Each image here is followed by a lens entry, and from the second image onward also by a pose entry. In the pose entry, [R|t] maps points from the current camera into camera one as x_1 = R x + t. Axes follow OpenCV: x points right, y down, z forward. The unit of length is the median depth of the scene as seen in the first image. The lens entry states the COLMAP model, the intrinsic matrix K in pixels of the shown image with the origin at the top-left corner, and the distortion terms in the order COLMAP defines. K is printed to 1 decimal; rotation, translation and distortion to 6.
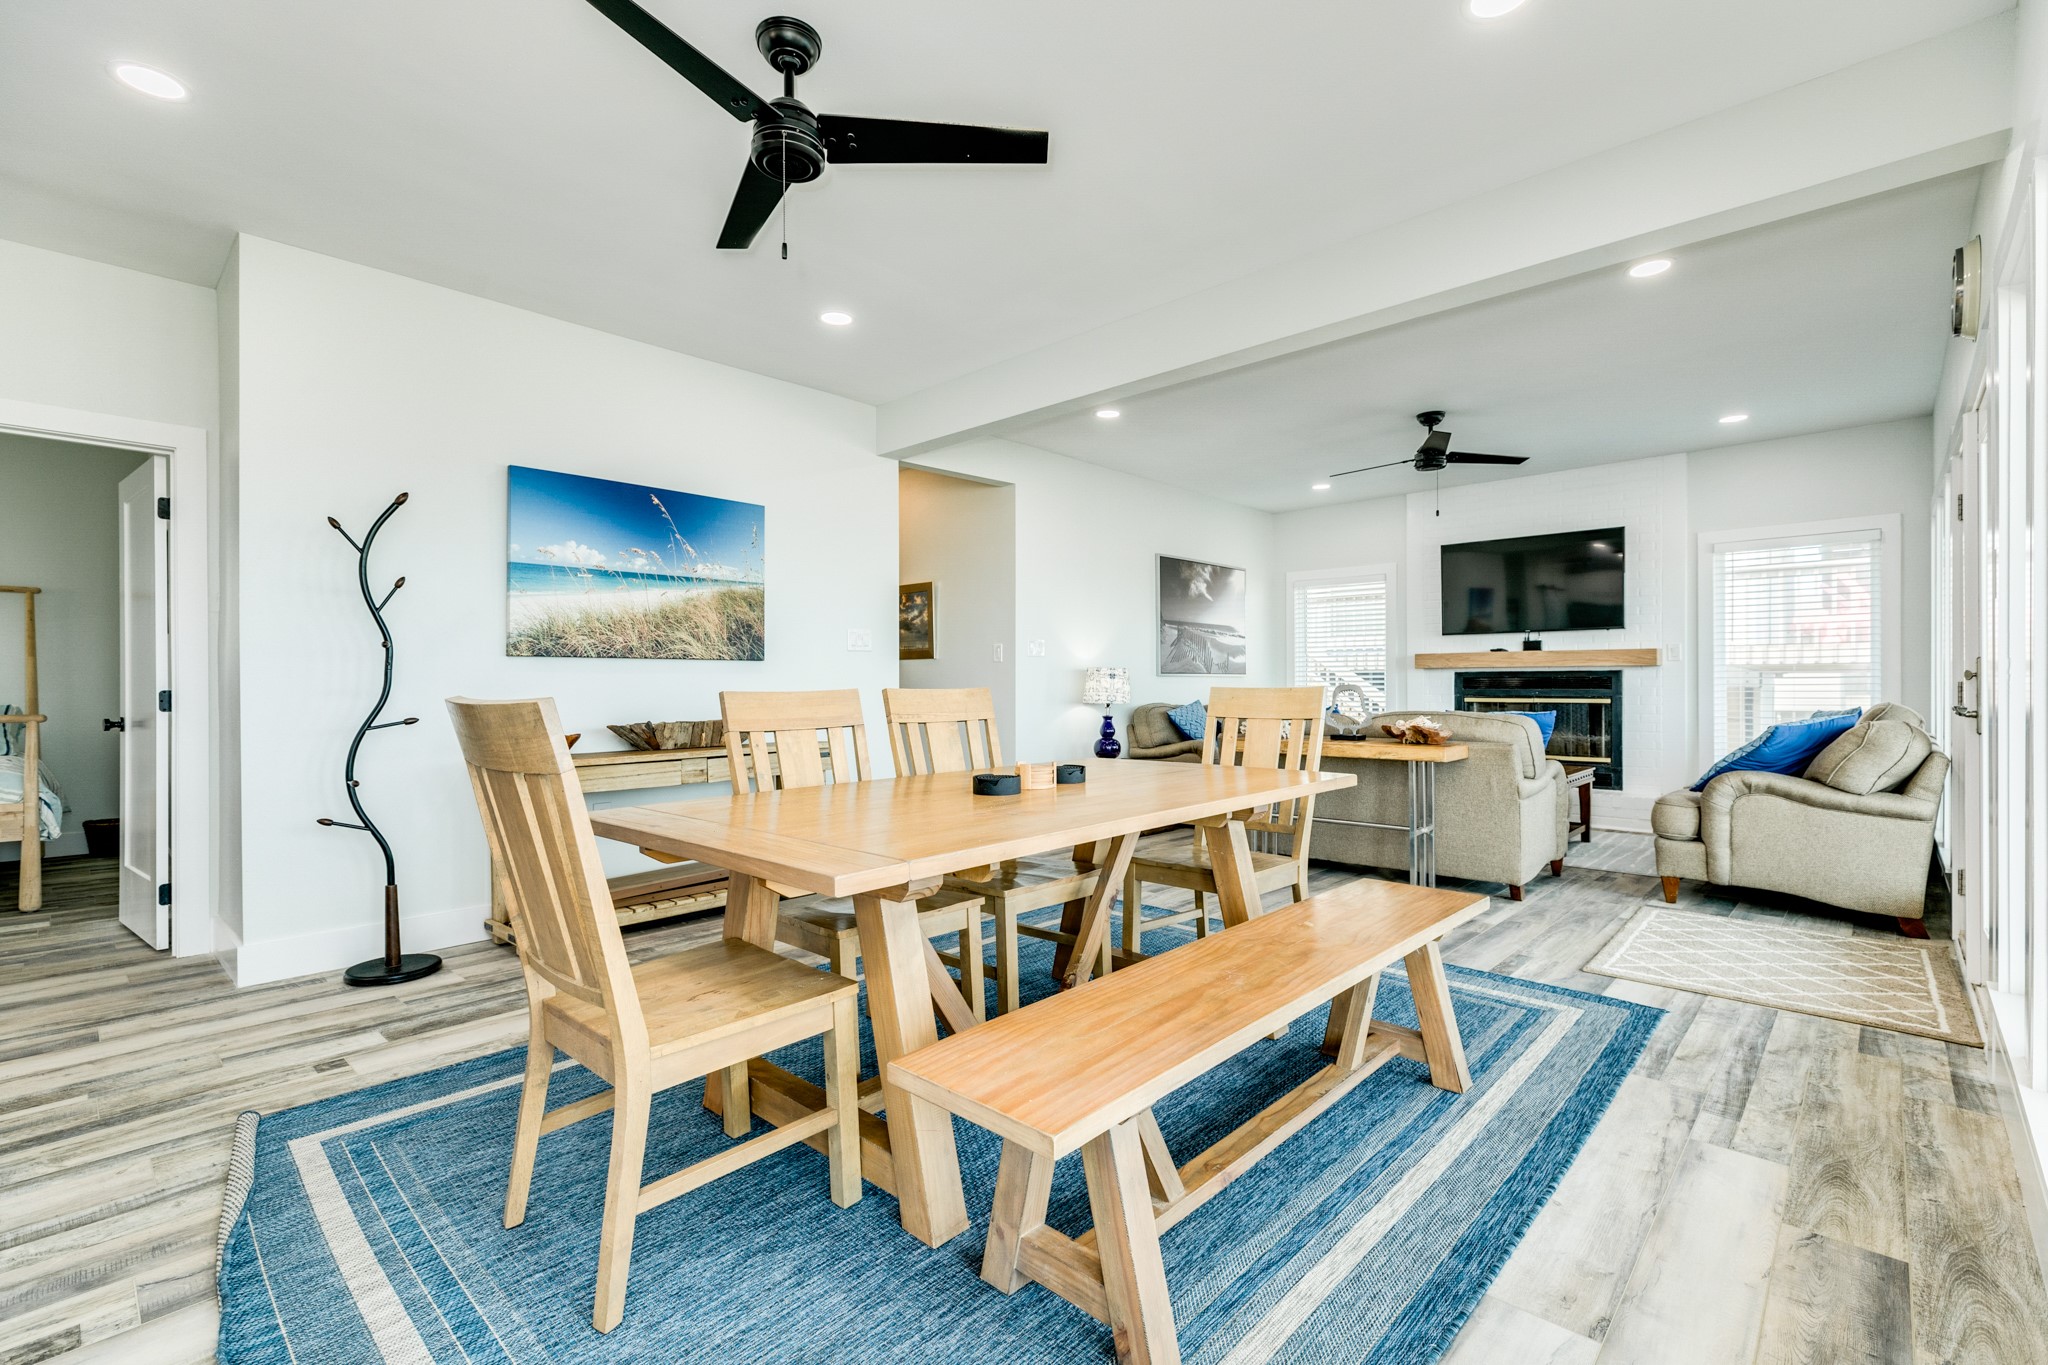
lens RADIAL K [[908.1, 0, 1016.9], [0, 908.1, 688.8], [0, 0, 1]] dist [-0.000297, 0.000802]
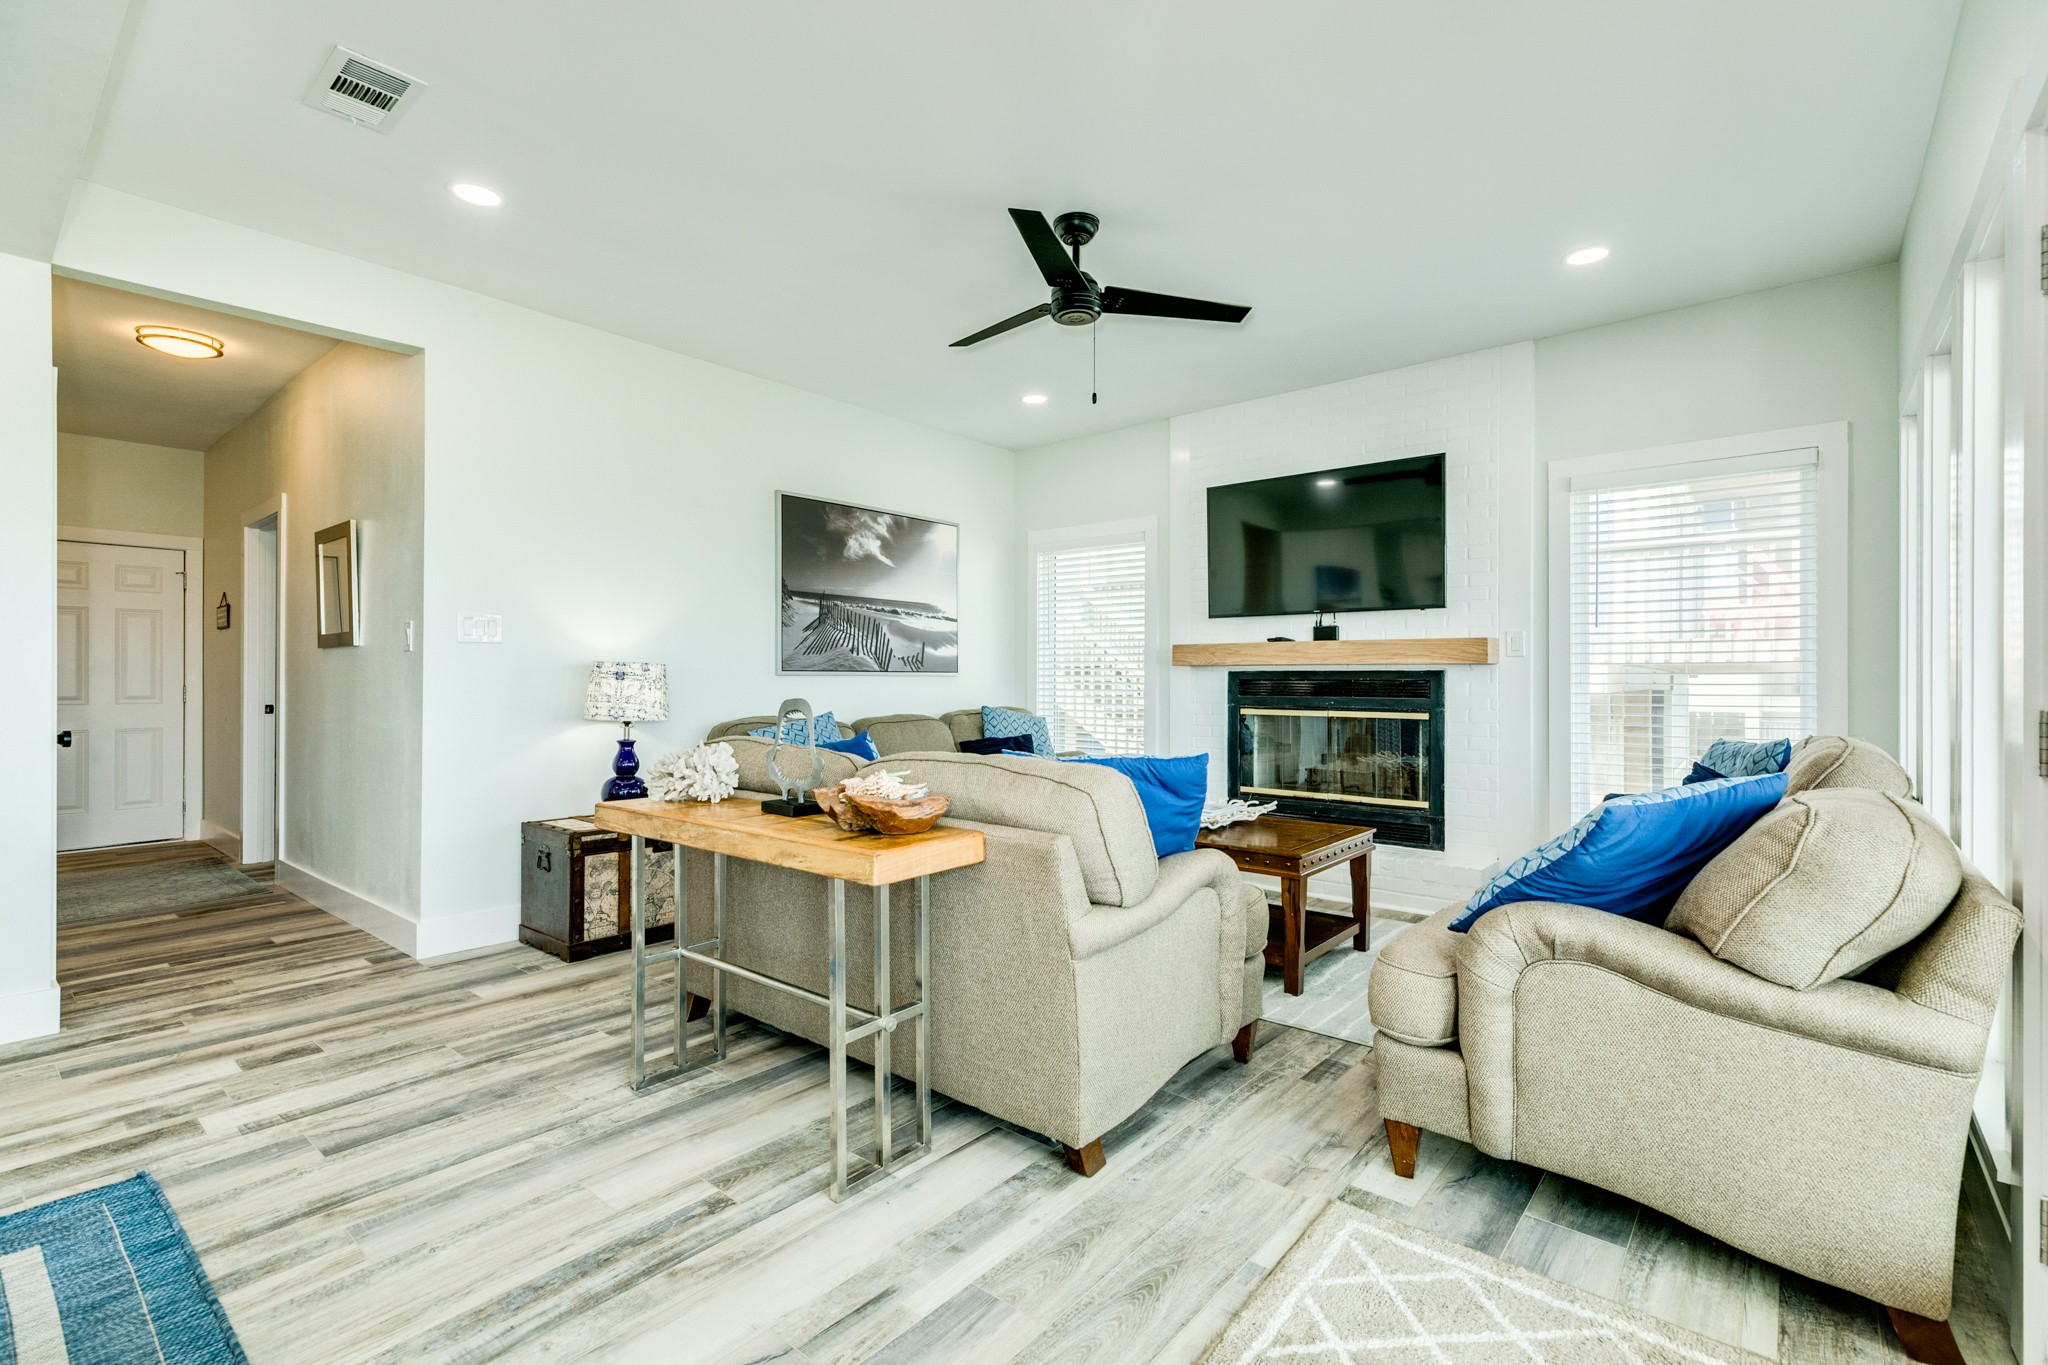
lens RADIAL K [[918.3, 0, 1024.4], [0, 918.3, 678.8], [0, 0, 1]] dist [0.003237, 0.000791]
pose [[0.998012, 0.004715, 0.062850, 0.413705], [-0.004403, 0.999977, -0.005101, -0.012293], [-0.062873, 0.004814, 0.998010, 0.452678]]
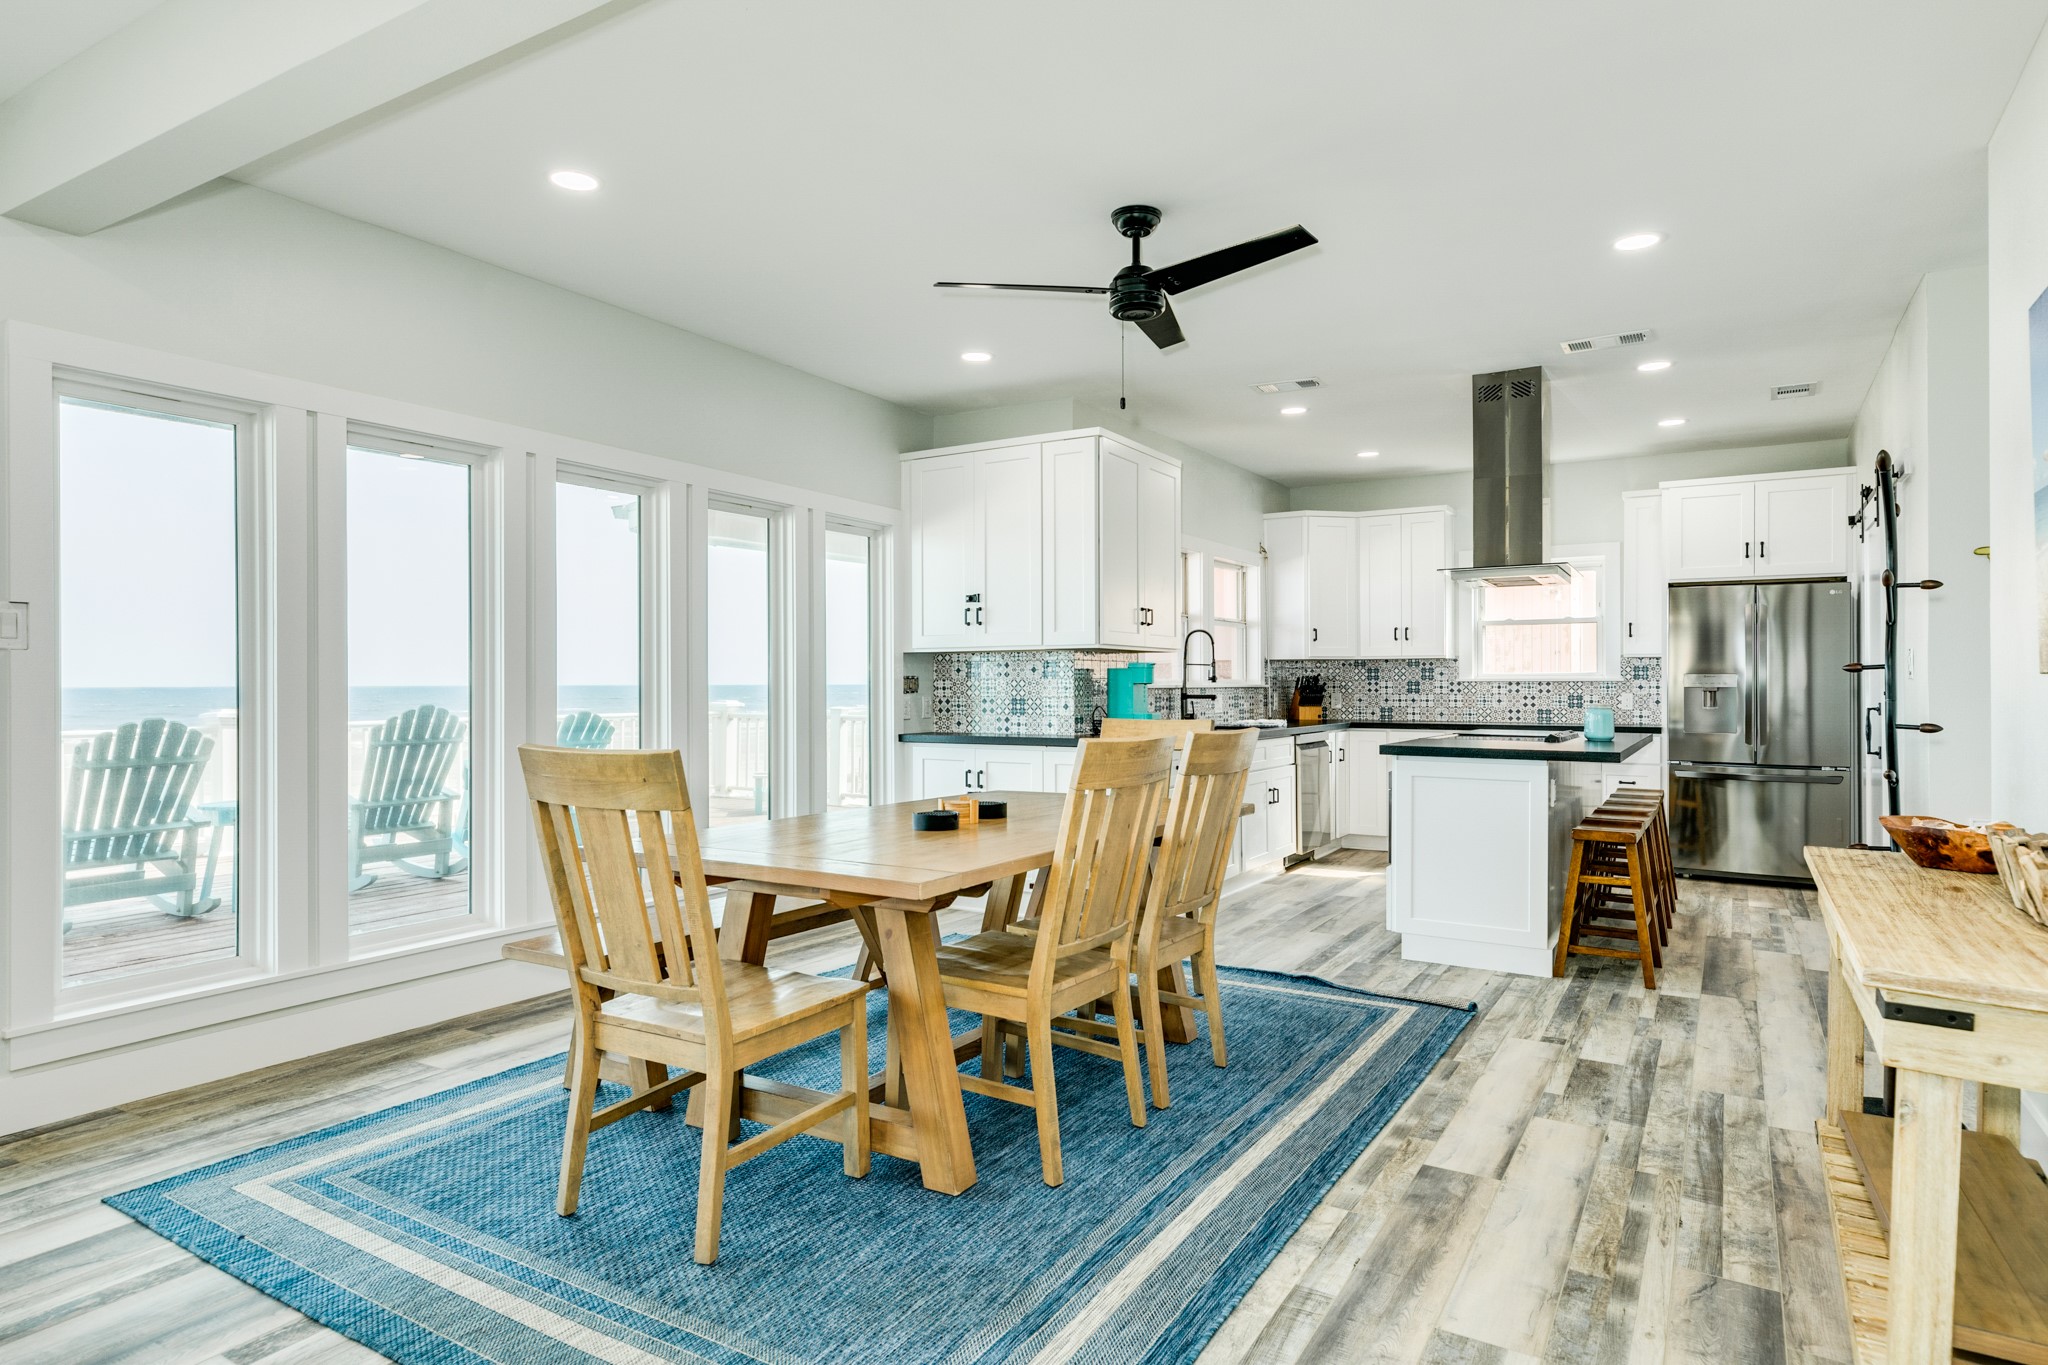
lens RADIAL K [[1156.1, 0, 1024.0], [0, 1156.1, 682.5], [0, 0, 1]] dist [0.004795, -0.001085]
pose [[-0.977438, 0.005630, -0.211147, 0.110644], [0.005471, 0.999984, 0.001339, -0.025975], [0.211151, 0.000153, -0.977453, 1.129093]]
